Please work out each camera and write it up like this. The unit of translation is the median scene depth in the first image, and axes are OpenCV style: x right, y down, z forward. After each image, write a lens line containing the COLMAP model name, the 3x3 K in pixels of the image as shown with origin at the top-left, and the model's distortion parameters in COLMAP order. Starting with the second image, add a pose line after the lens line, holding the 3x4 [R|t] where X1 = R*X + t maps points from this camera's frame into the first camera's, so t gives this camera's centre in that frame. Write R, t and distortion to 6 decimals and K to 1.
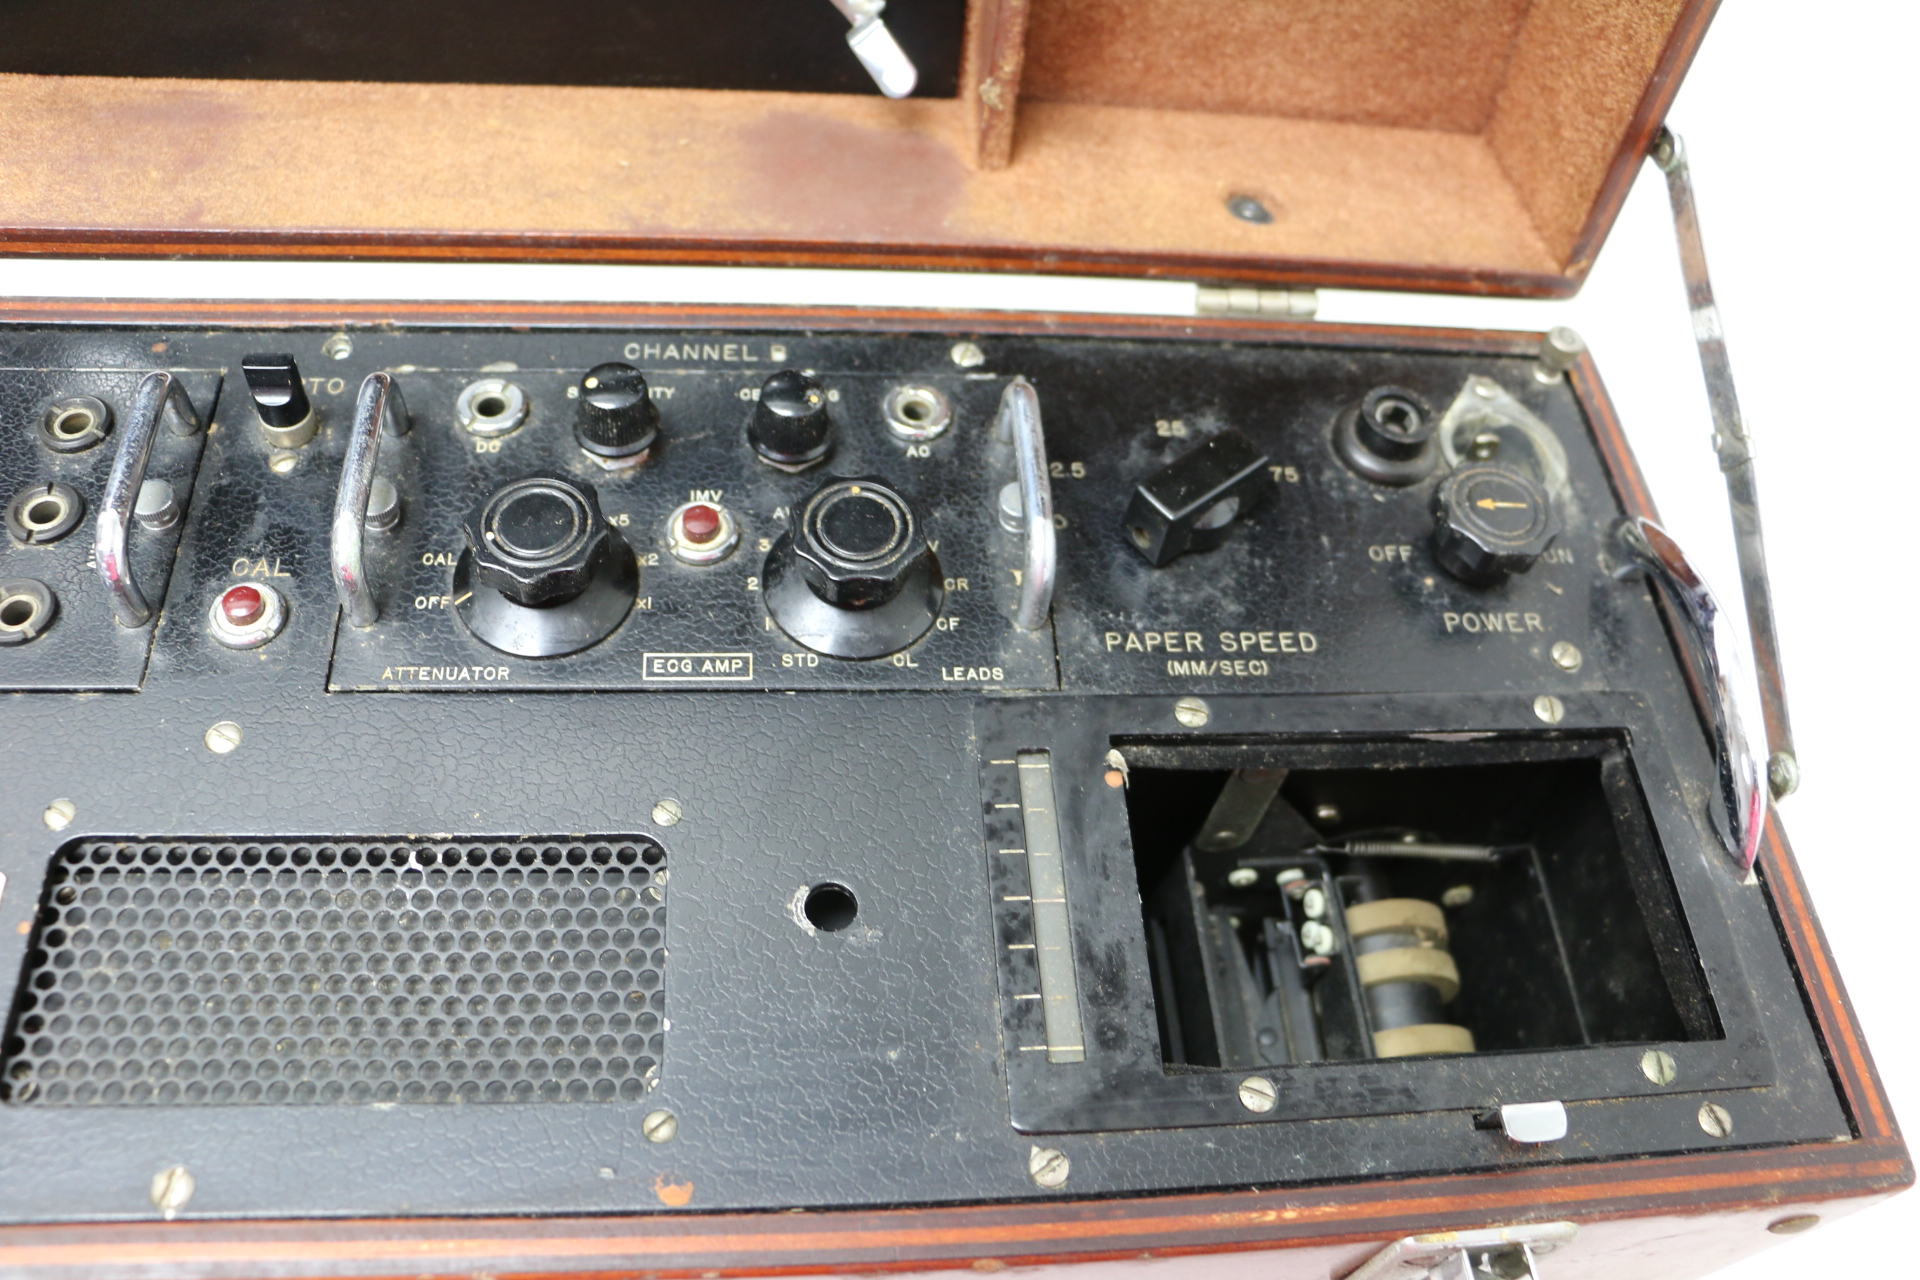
lens RADIAL K [[1541.3, 0, 960.6], [0, 1541.3, 692.8], [0, 0, 1]] dist [-0.185882, 0.133780]
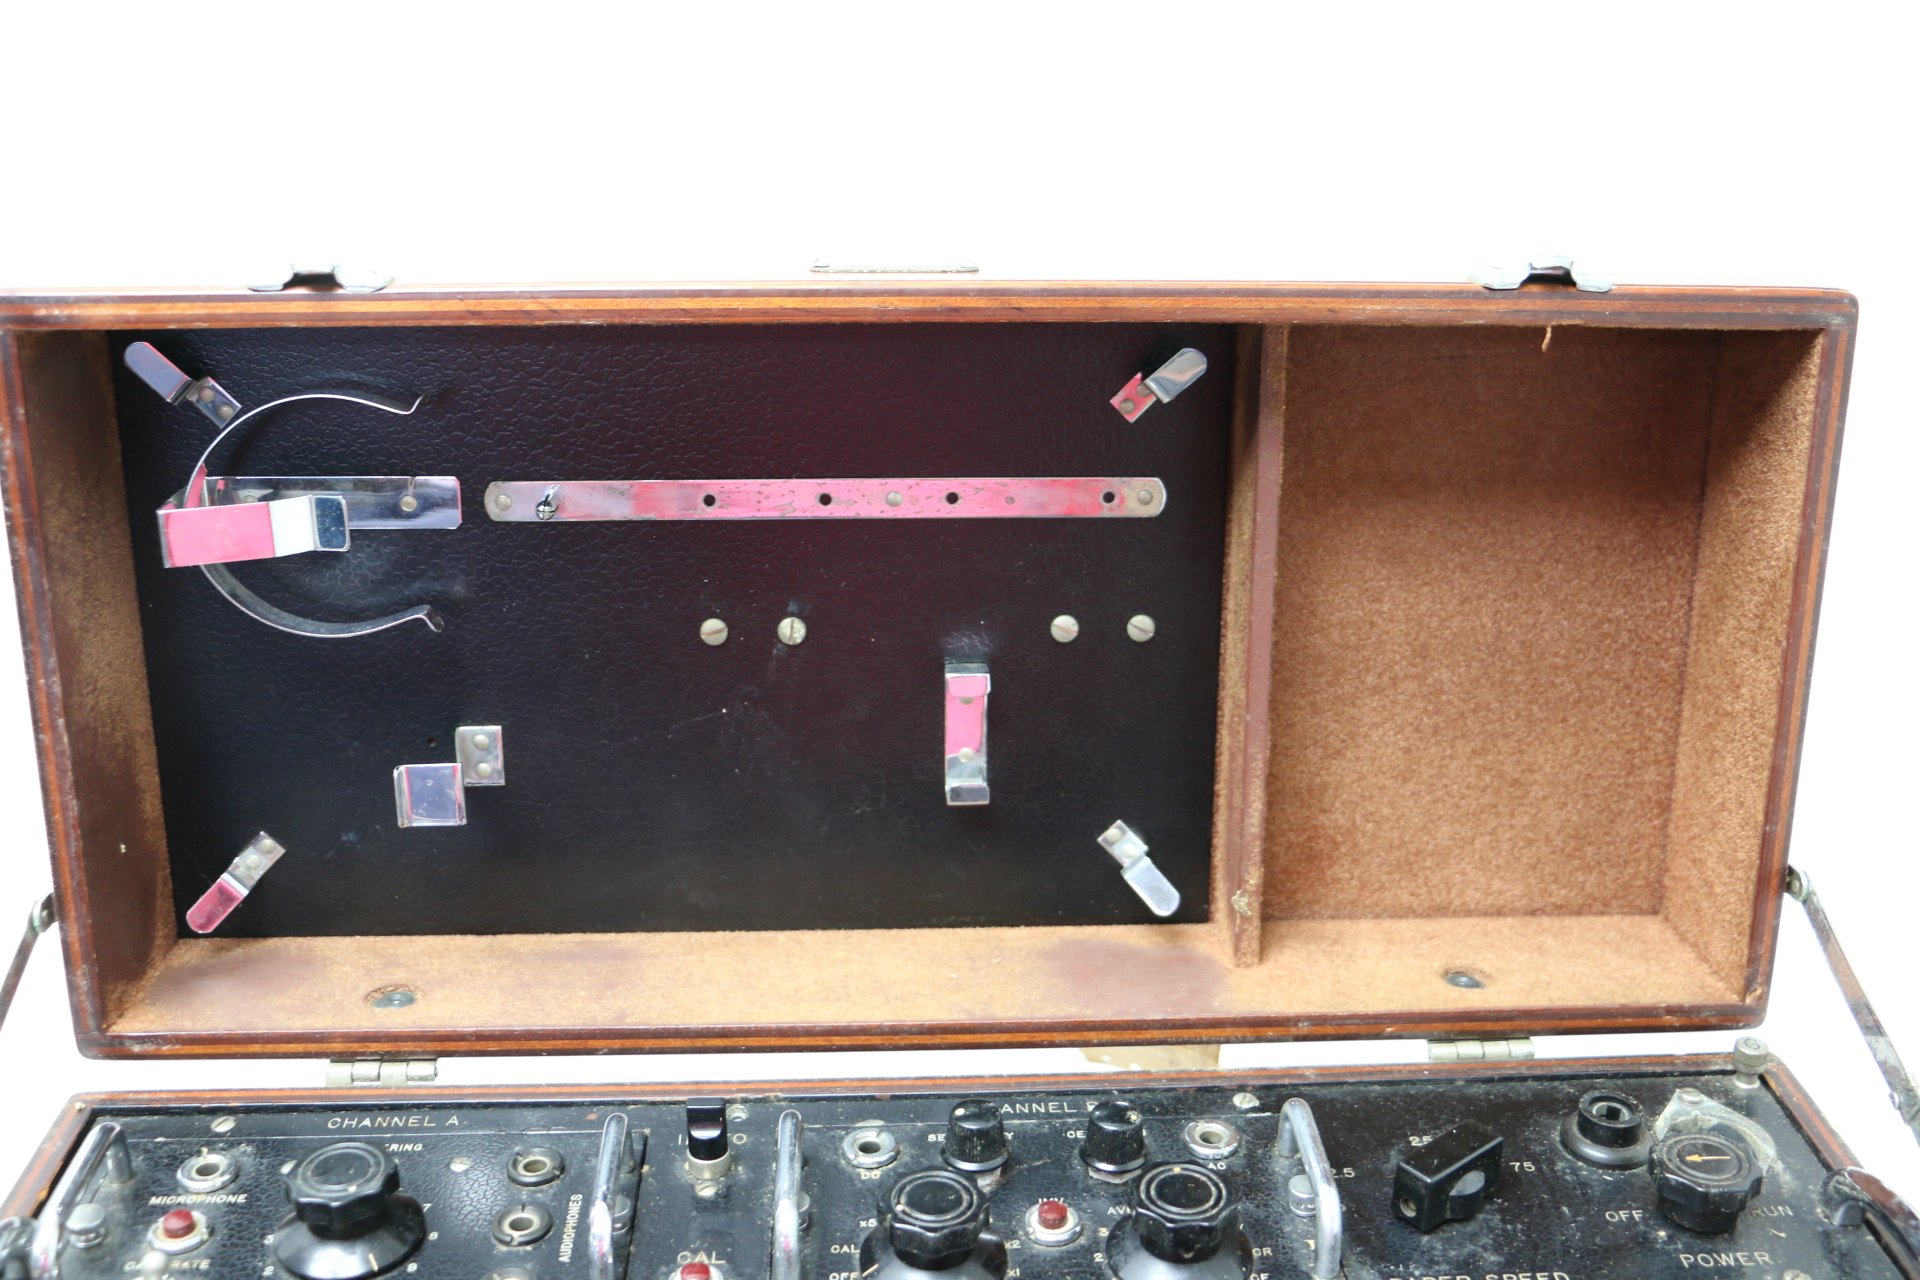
lens RADIAL K [[2040.9, 0, 961.9], [0, 2040.9, 706.9], [0, 0, 1]] dist [-0.027783, 0.000000]
pose [[0.994412, -0.083577, -0.064490, -0.094198], [0.034127, 0.832611, -0.552806, 0.430955], [0.099897, 0.547516, 0.830811, -0.578411]]
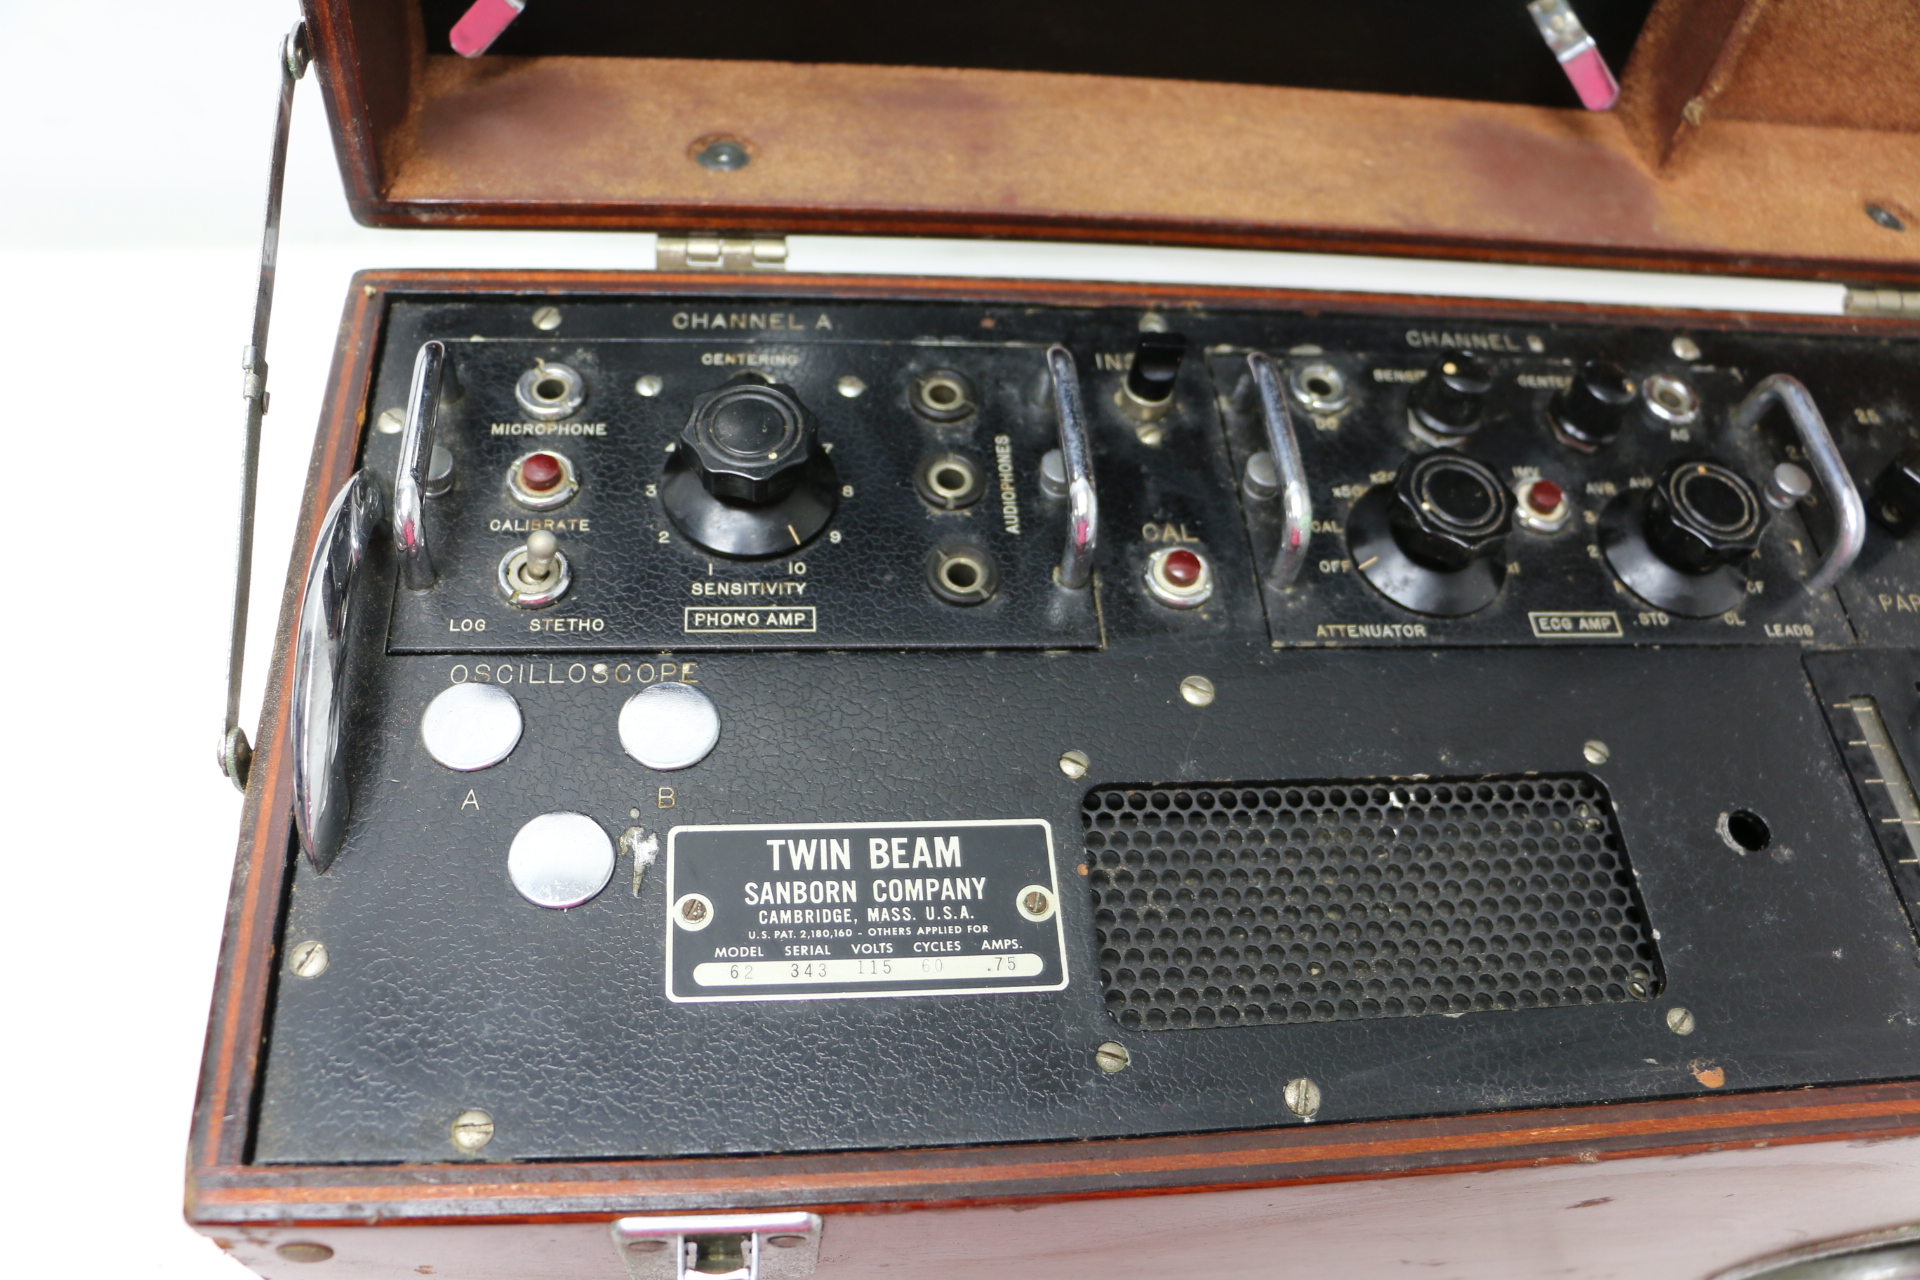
lens RADIAL K [[1541.3, 0, 981.4], [0, 1541.3, 681.9], [0, 0, 1]] dist [-0.185882, 0.133780]
pose [[0.999949, -0.007517, 0.006785, -0.550127], [0.007420, 0.999872, 0.014170, 0.005632], [-0.006890, -0.014119, 0.999877, -0.093155]]
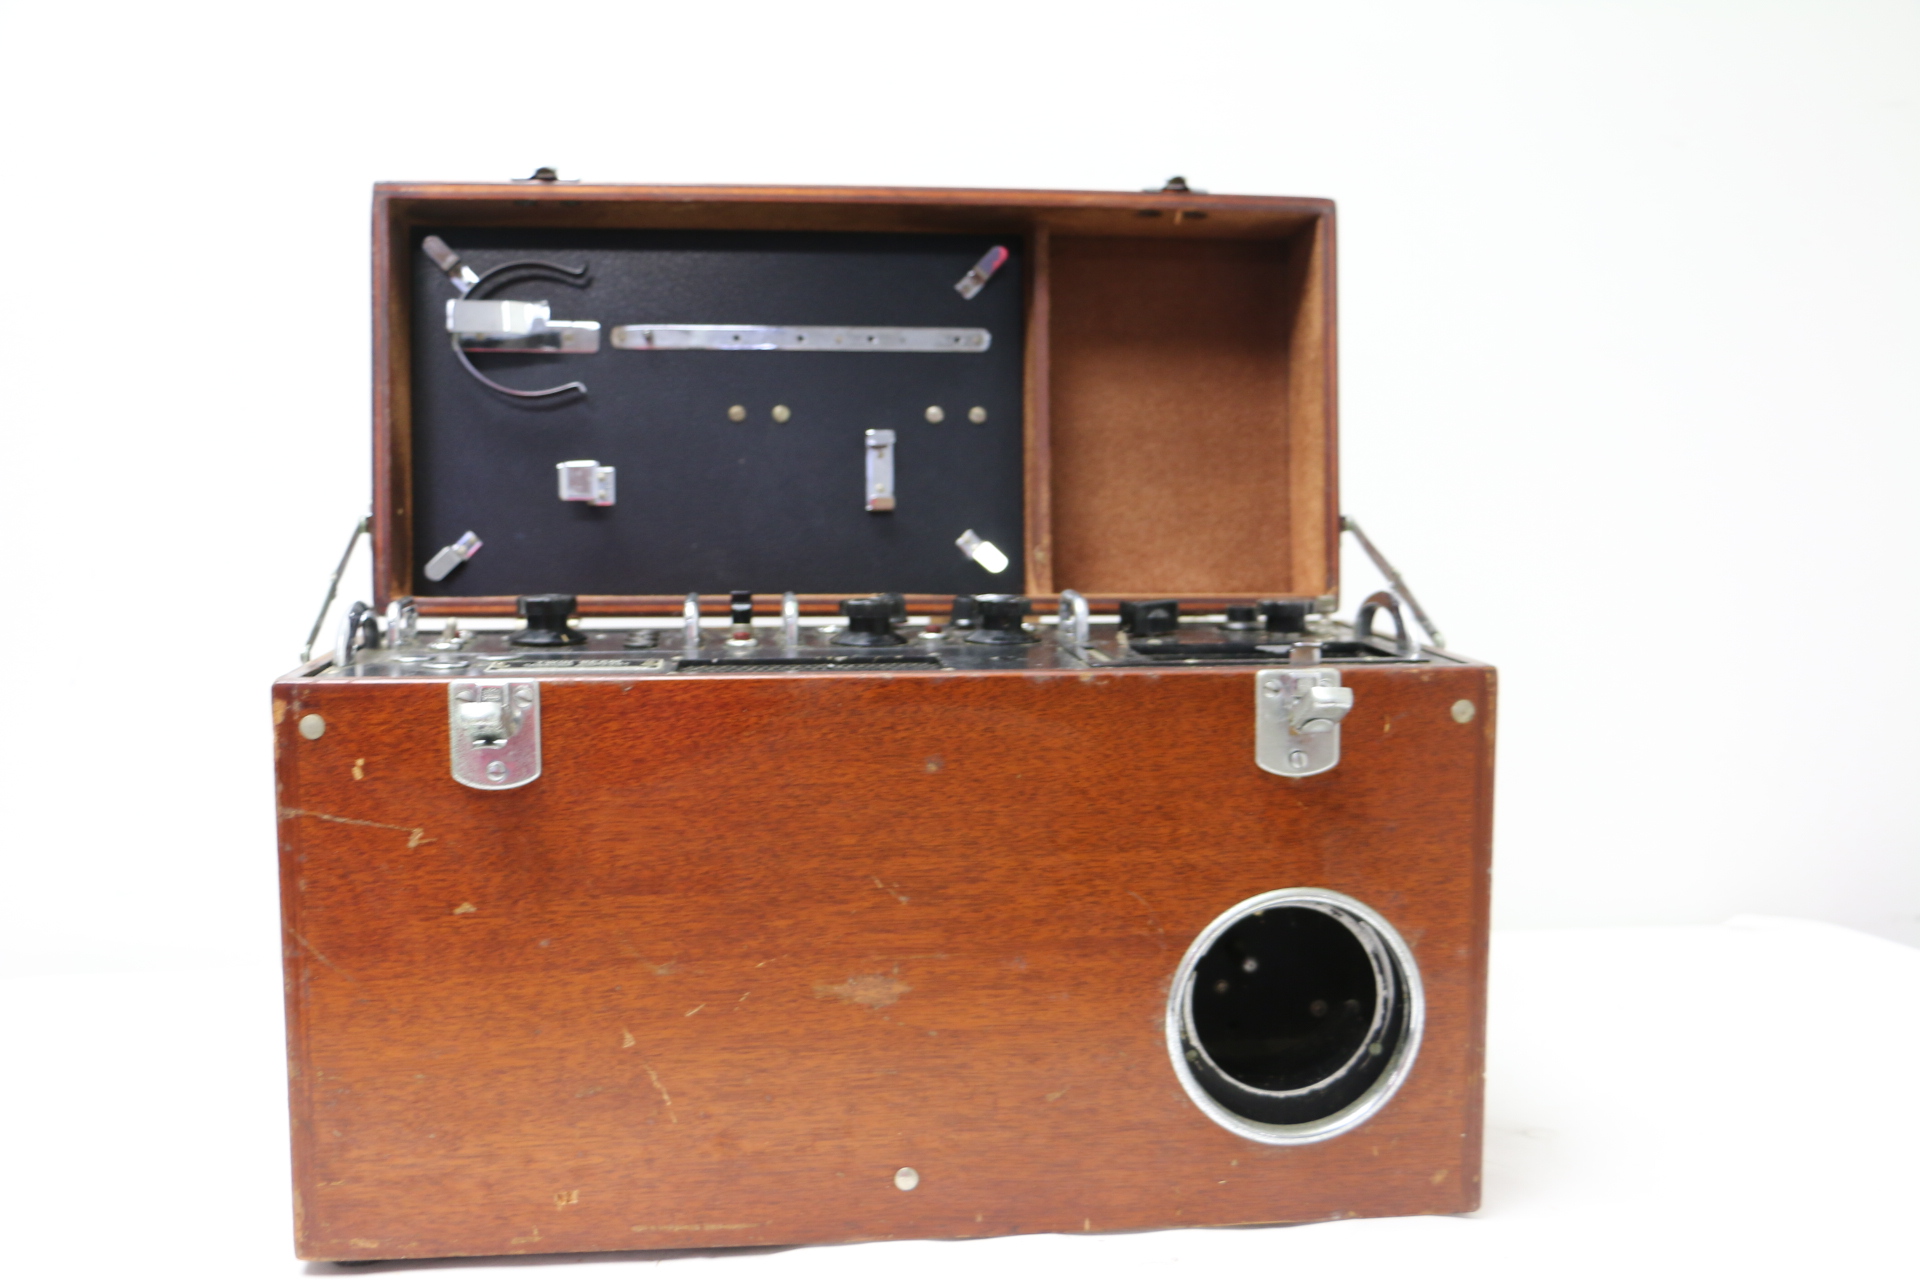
lens RADIAL K [[2040.9, 0, 960.4], [0, 2040.9, 695.1], [0, 0, 1]] dist [-0.027783, 0.000000]
pose [[0.993805, -0.110358, 0.013109, -0.166504], [0.081759, 0.646120, -0.758845, 2.131515], [0.075275, 0.755216, 0.651140, -0.862523]]
